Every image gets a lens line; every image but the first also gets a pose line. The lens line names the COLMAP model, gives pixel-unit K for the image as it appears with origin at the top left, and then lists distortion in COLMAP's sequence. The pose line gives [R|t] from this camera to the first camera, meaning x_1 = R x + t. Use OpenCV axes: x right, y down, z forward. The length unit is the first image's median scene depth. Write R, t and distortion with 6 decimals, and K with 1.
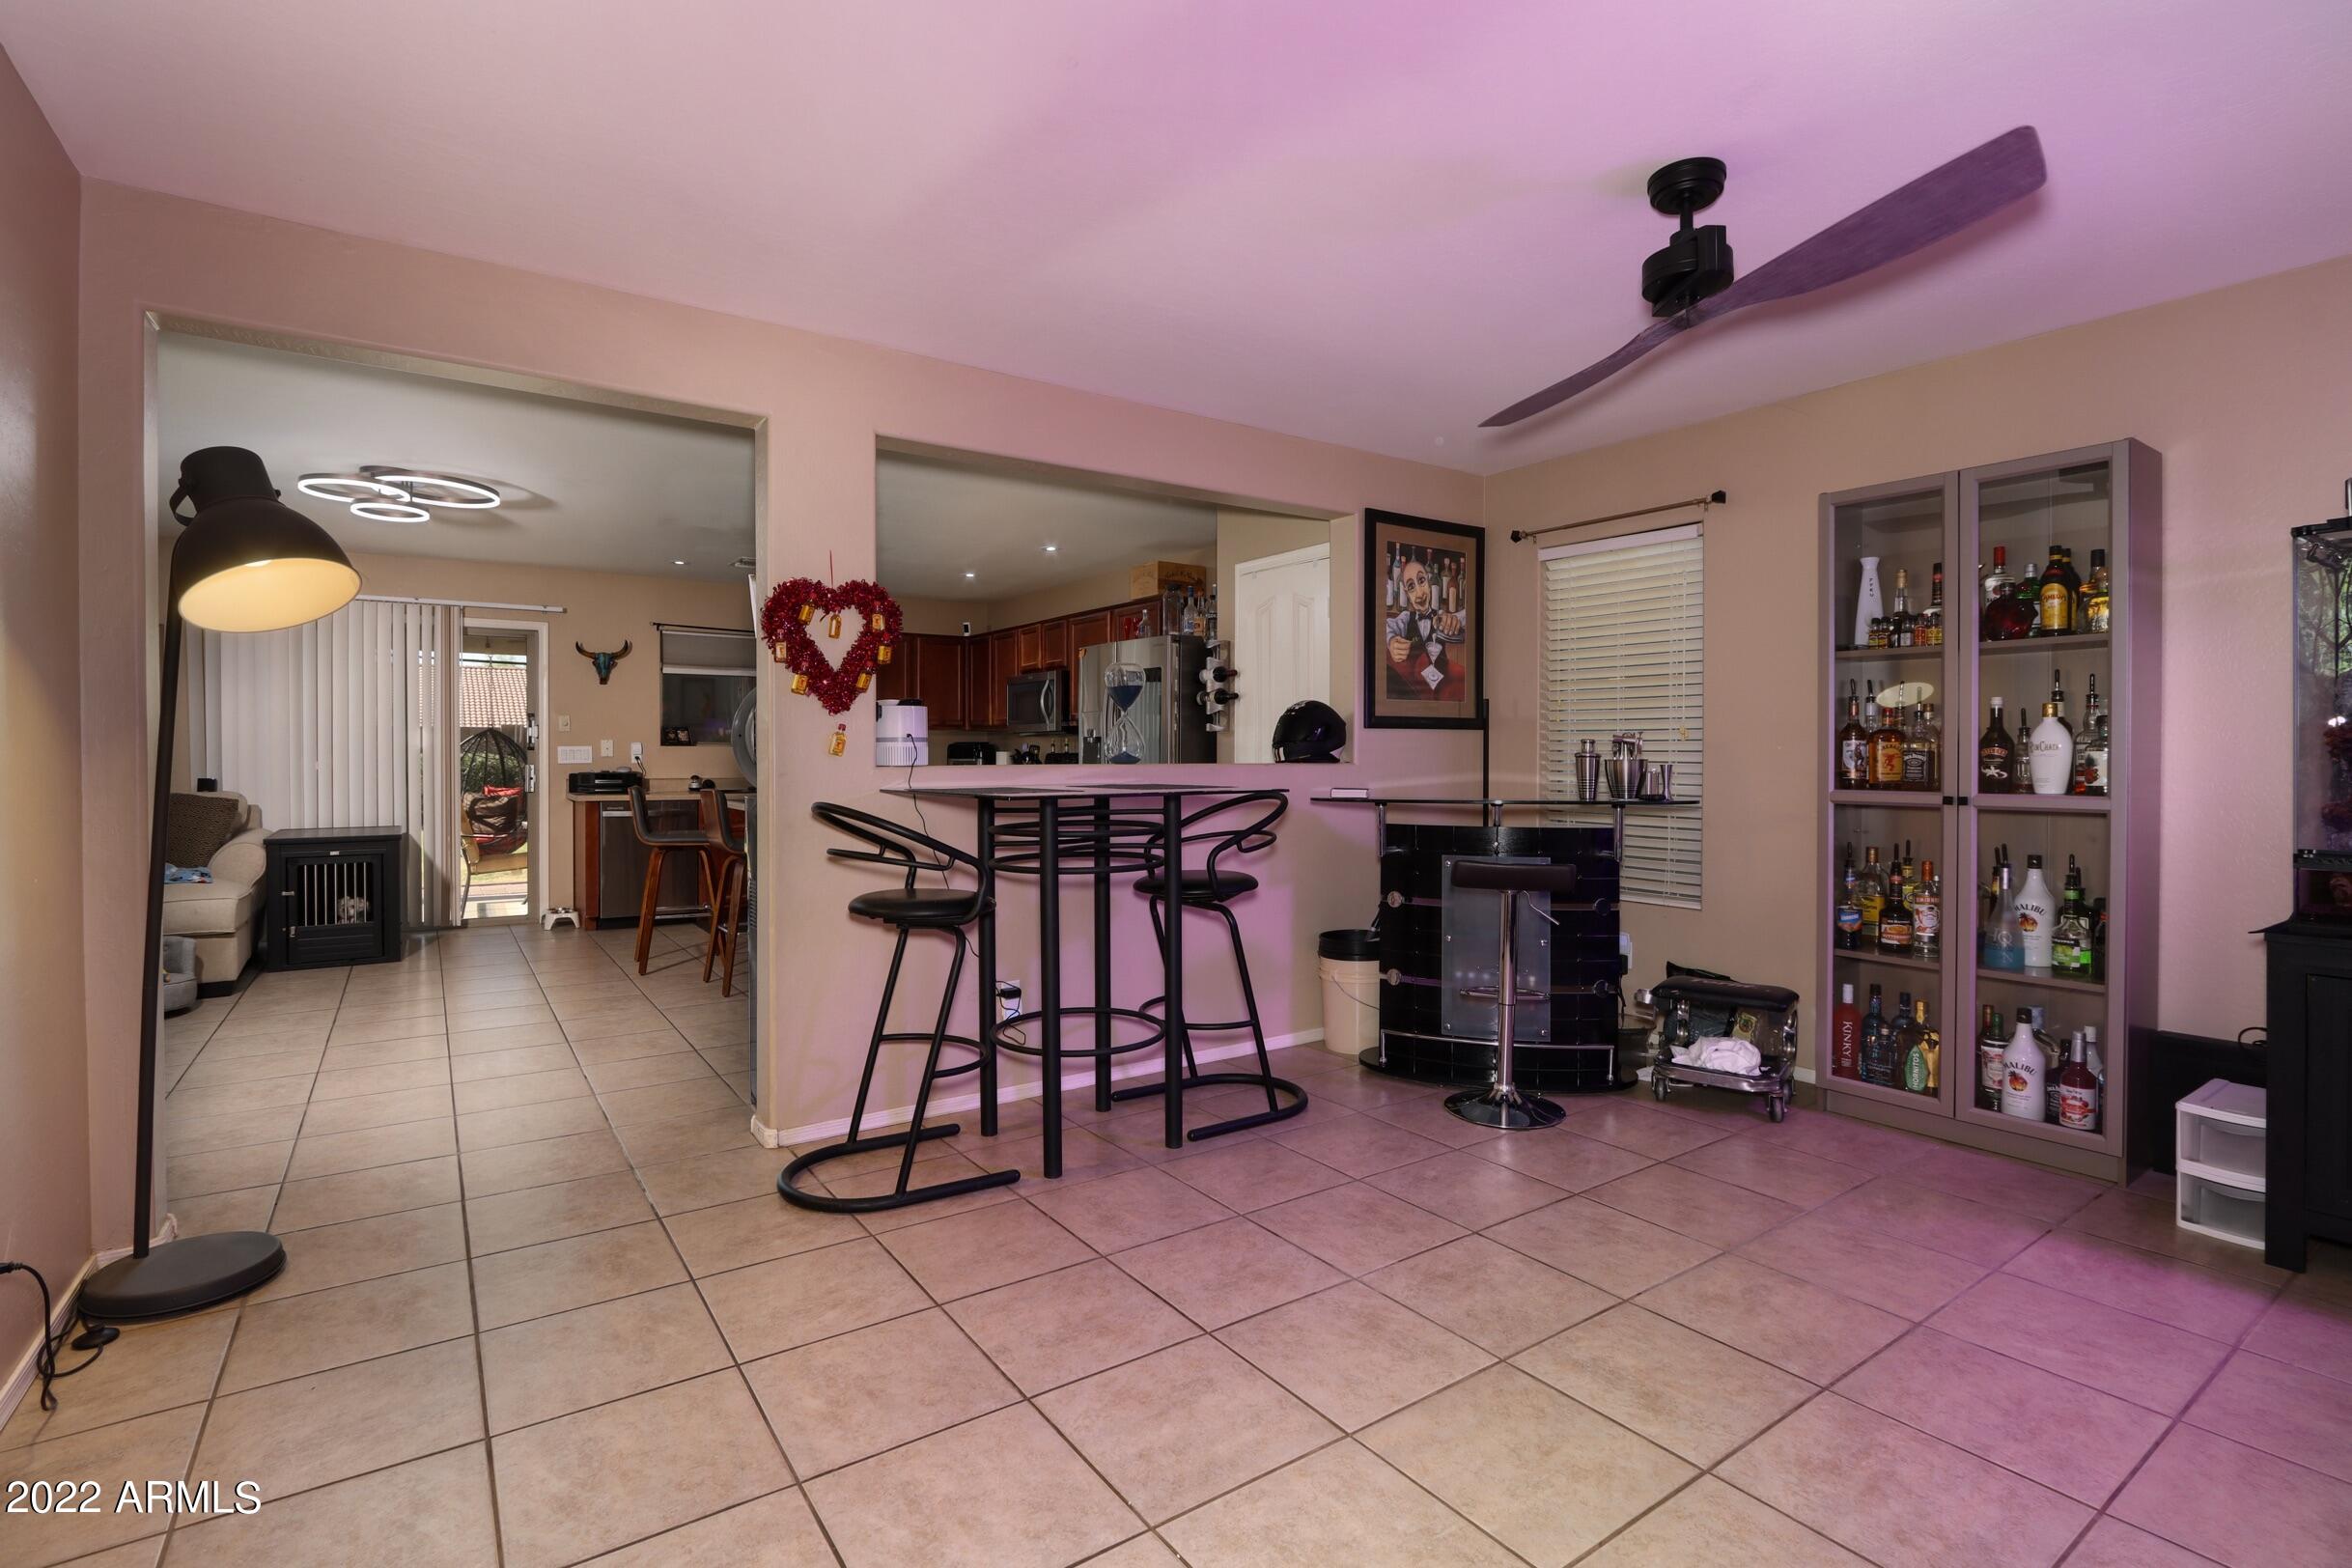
lens RADIAL K [[1098.1, 0, 1172.9], [0, 1098.1, 772.1], [0, 0, 1]] dist [-0.023920, -0.000126]
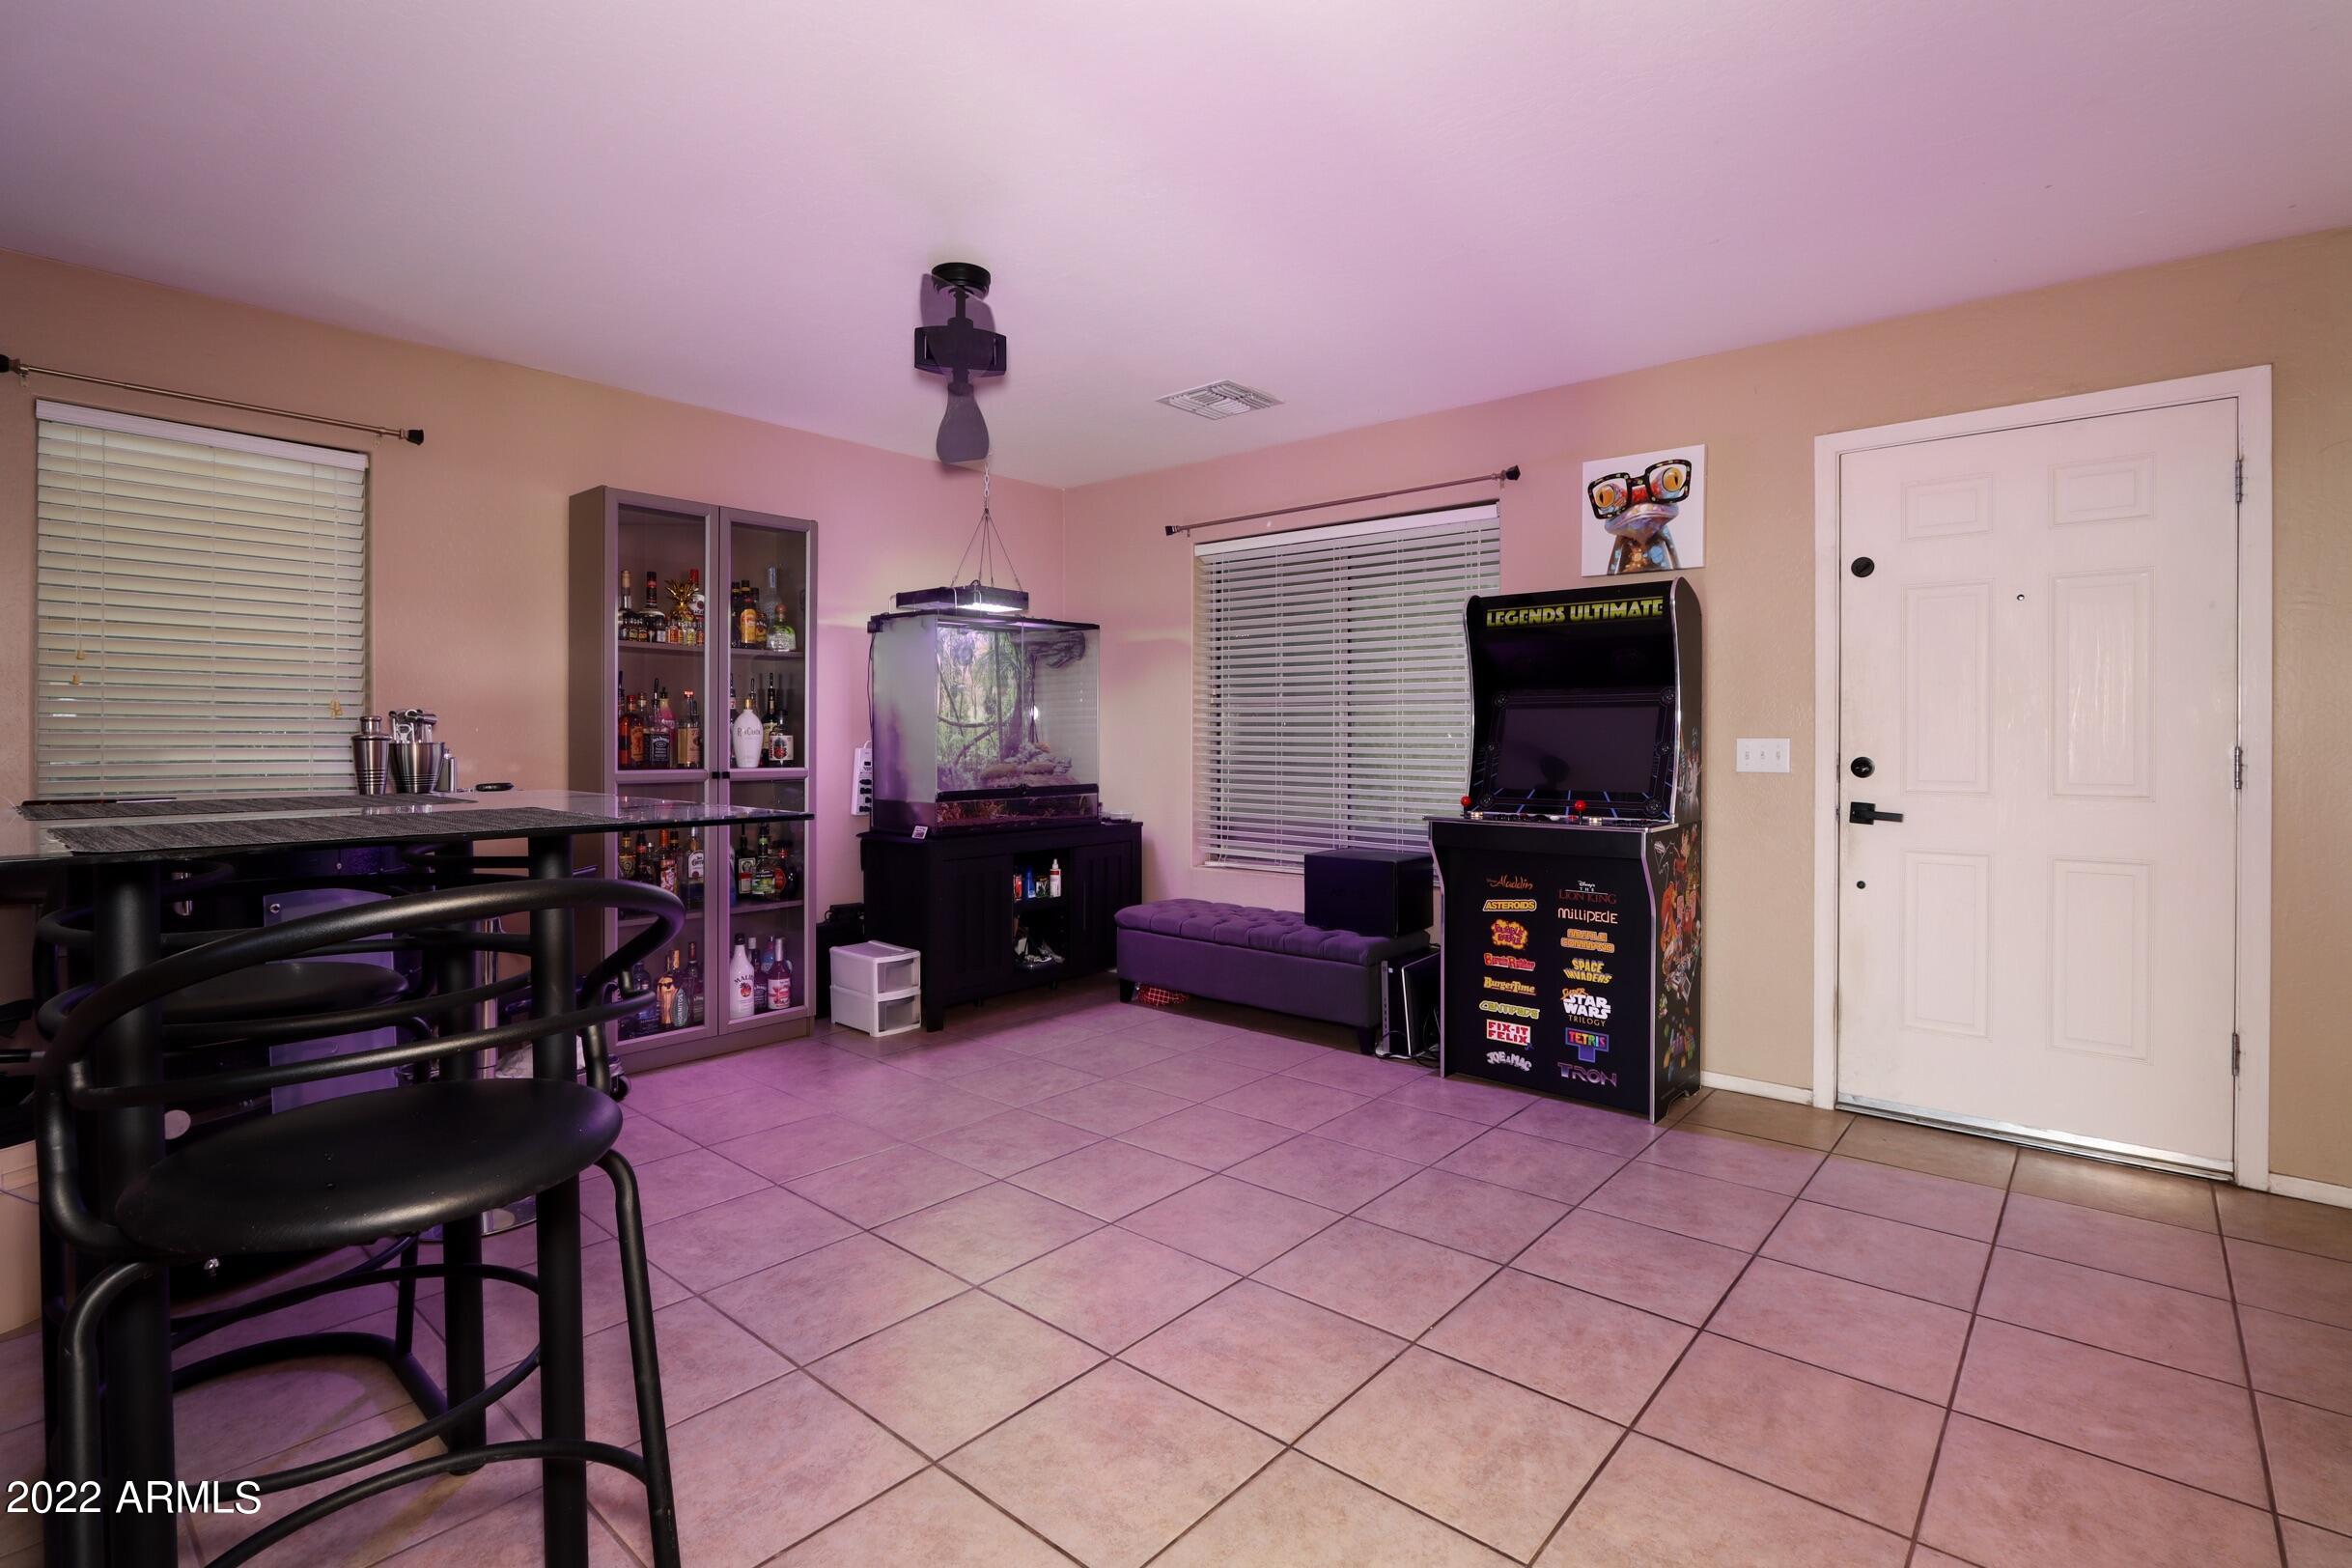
lens RADIAL K [[1129.7, 0, 1158.8], [0, 1129.7, 752.4], [0, 0, 1]] dist [-0.002800, -0.000281]
pose [[-0.249044, -0.012250, 0.968415, -0.678845], [0.009766, 0.999837, 0.015159, -0.015058], [-0.968443, 0.013233, -0.248884, 0.890067]]
